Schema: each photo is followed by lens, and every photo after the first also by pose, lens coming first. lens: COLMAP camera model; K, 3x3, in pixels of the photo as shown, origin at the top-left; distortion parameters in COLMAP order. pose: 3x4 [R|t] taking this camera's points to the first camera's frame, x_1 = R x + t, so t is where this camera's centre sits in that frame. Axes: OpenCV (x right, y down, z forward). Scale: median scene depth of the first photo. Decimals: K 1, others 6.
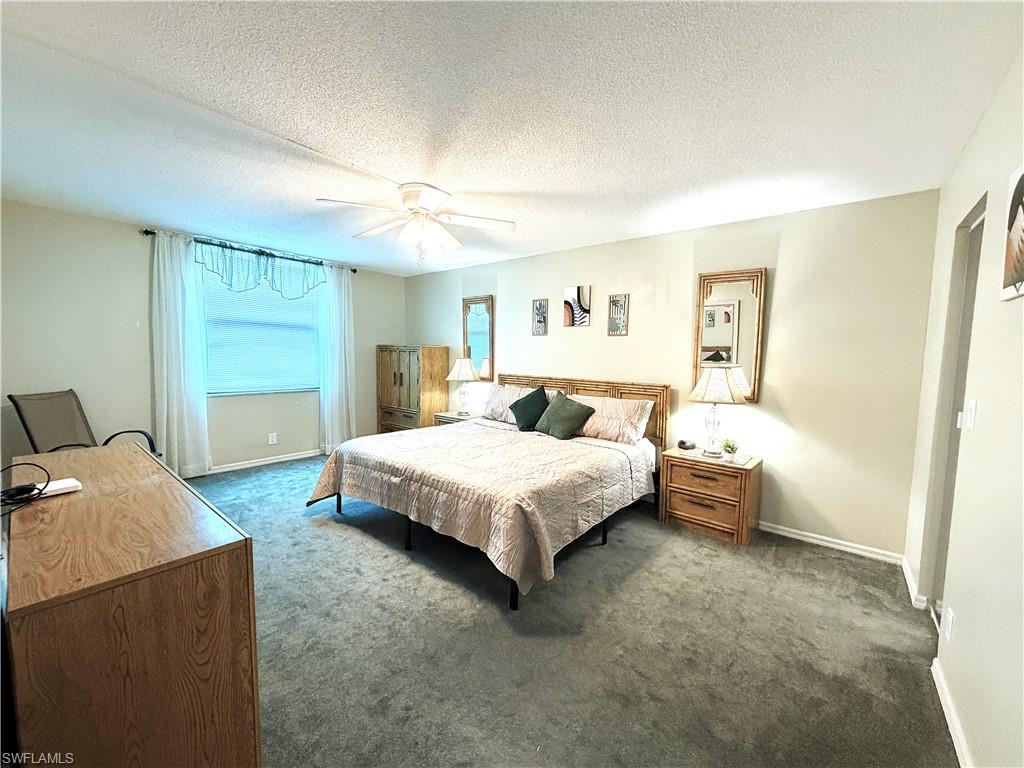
lens RADIAL K [[407.7, 0, 509.3], [0, 407.7, 376.6], [0, 0, 1]] dist [0.001742, 0.000545]
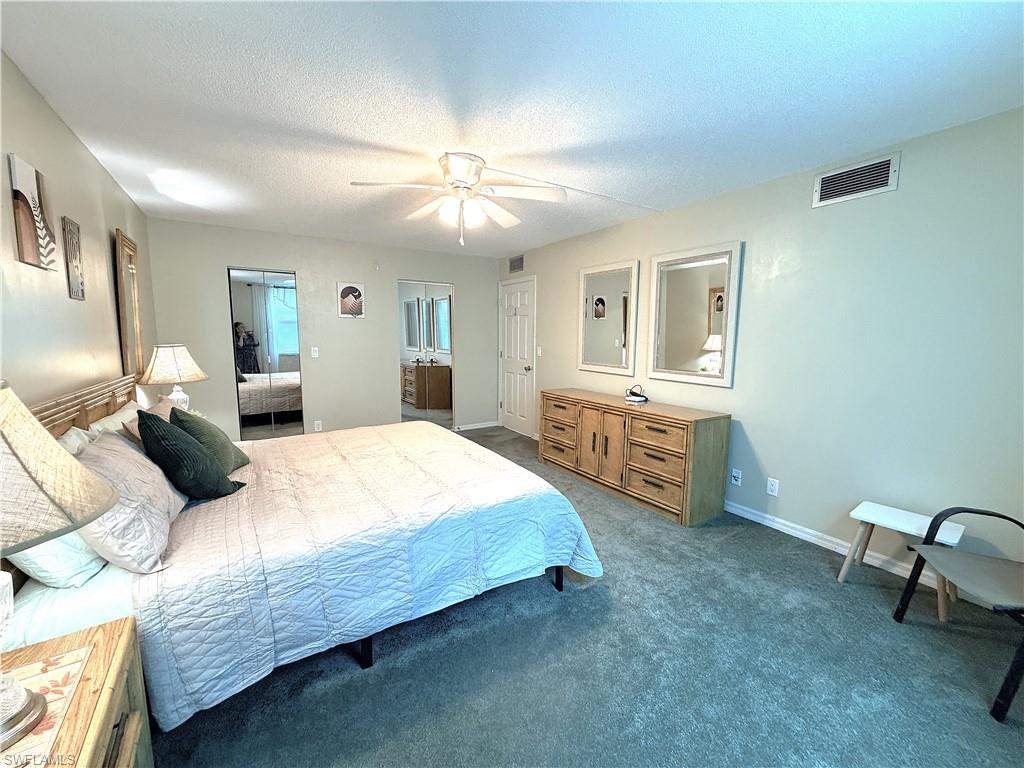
lens RADIAL K [[407.7, 0, 510.9], [0, 407.7, 382.5], [0, 0, 1]] dist [0.001742, 0.000545]
pose [[-0.949249, -0.063868, 0.307974, -0.415539], [-0.009285, 0.984430, 0.175531, -0.085929], [-0.314390, 0.163763, -0.935062, 1.249161]]
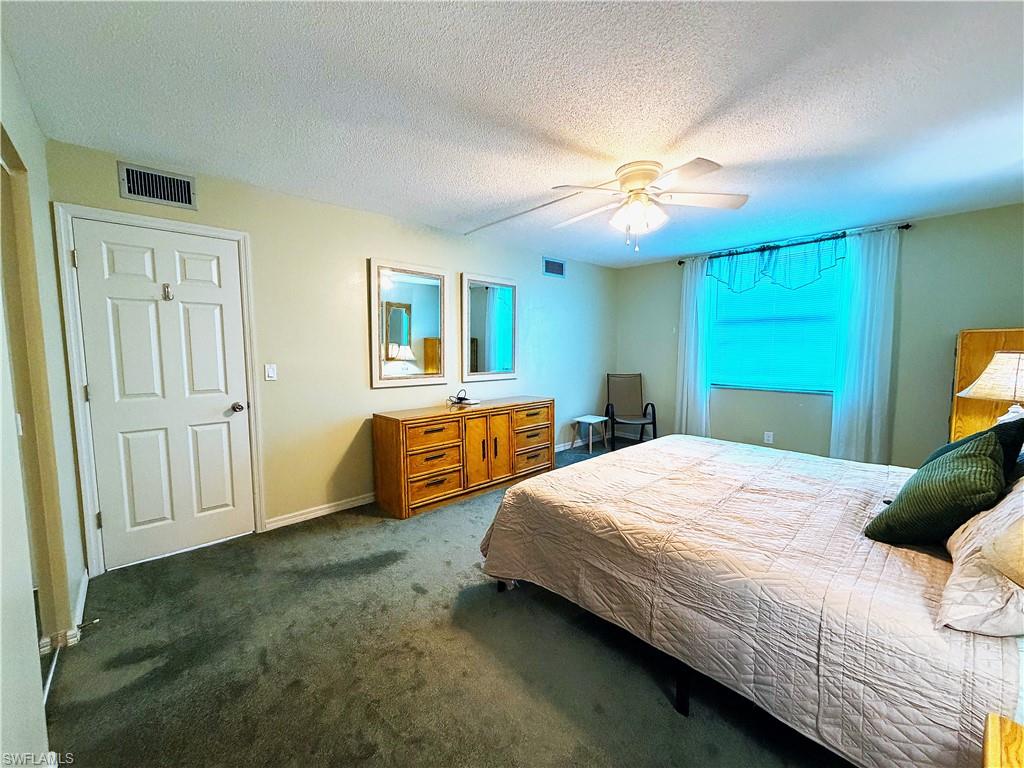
lens RADIAL K [[407.7, 0, 509.1], [0, 407.7, 381.7], [0, 0, 1]] dist [0.001742, 0.000545]
pose [[-0.133987, 0.059871, -0.989173, 0.508806], [-0.051385, 0.996411, 0.067270, -0.015743], [0.989650, 0.059842, -0.130430, 0.565696]]
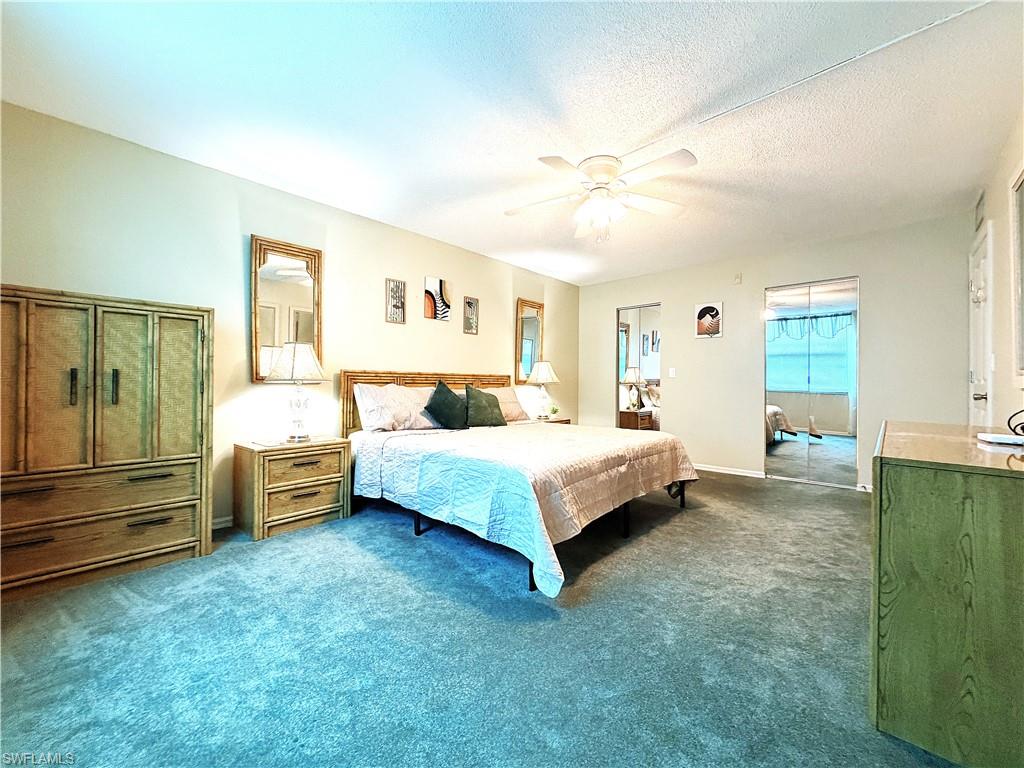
lens RADIAL K [[407.7, 0, 508.4], [0, 407.7, 381.5], [0, 0, 1]] dist [0.001742, 0.000545]
pose [[0.060977, -0.019570, 0.997947, -0.795526], [0.049063, 0.998658, 0.016586, 0.016408], [-0.996933, 0.047951, 0.061856, 0.776027]]
